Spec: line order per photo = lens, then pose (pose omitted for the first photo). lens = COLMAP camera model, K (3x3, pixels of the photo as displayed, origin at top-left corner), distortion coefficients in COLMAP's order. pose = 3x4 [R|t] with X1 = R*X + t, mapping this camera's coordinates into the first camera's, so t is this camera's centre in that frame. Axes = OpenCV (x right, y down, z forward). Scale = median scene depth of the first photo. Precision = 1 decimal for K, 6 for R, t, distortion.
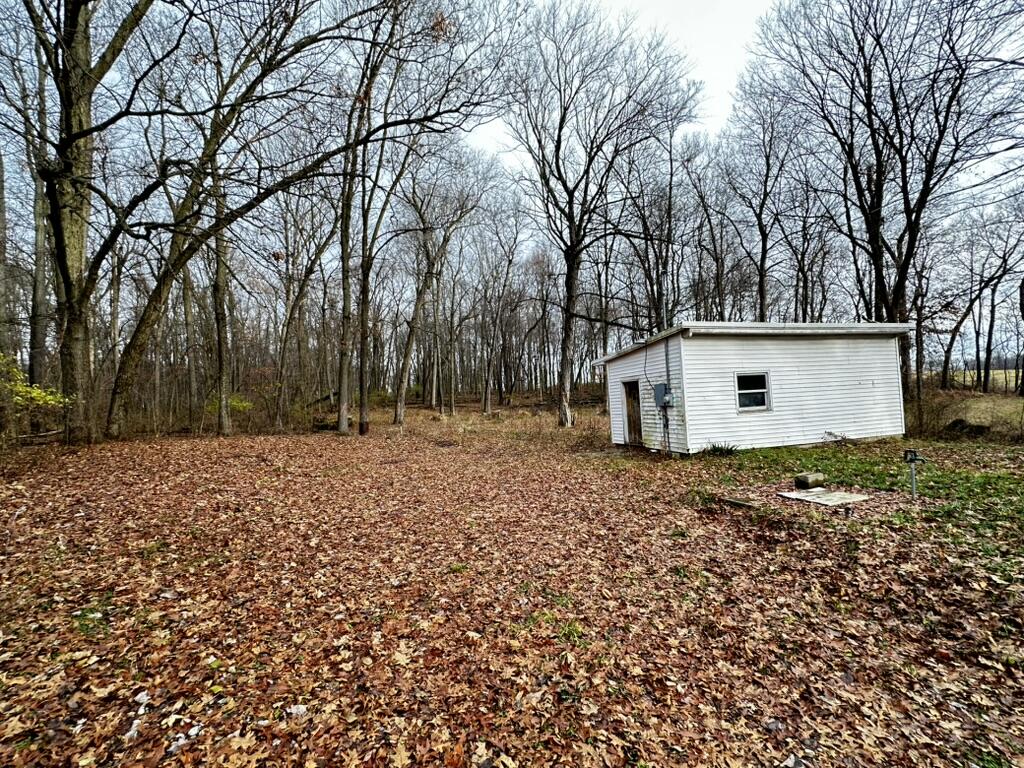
lens RADIAL K [[458.6, 0, 512.0], [0, 458.6, 384.0], [0, 0, 1]] dist [0.000016, -0.000058]
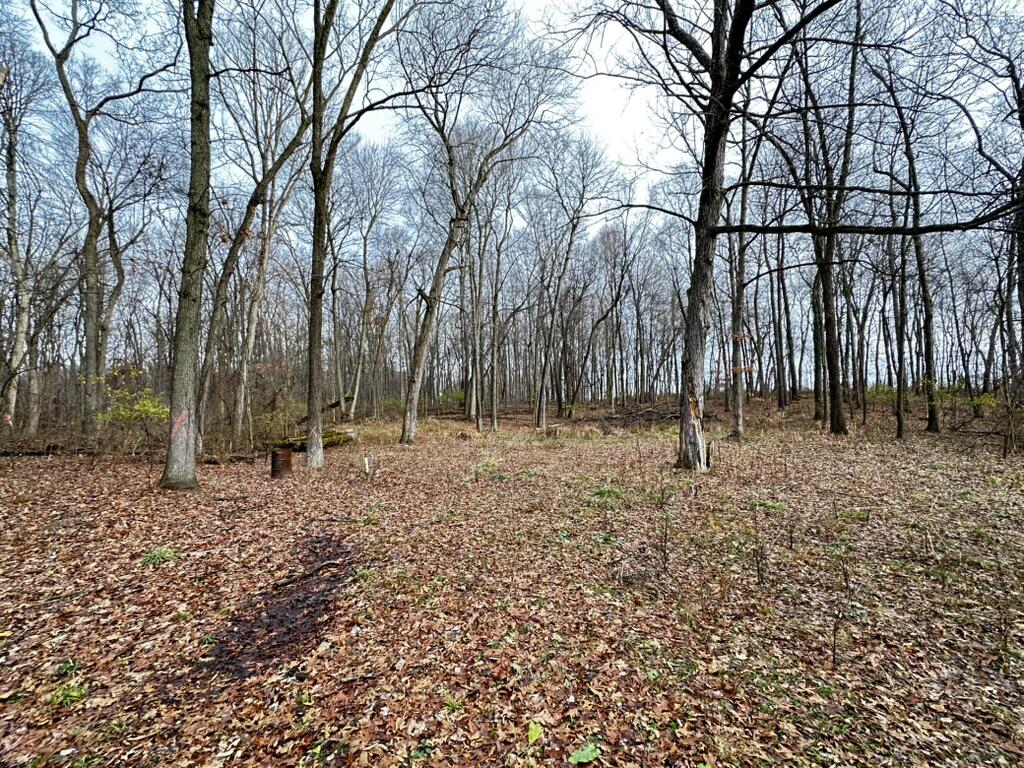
lens RADIAL K [[445.3, 0, 512.0], [0, 445.3, 384.0], [0, 0, 1]] dist [0.001494, 0.000240]
pose [[0.990972, 0.011583, -0.133569, -0.004980], [-0.014929, 0.999599, -0.024079, 0.009768], [0.133236, 0.025856, 0.990747, 0.282936]]
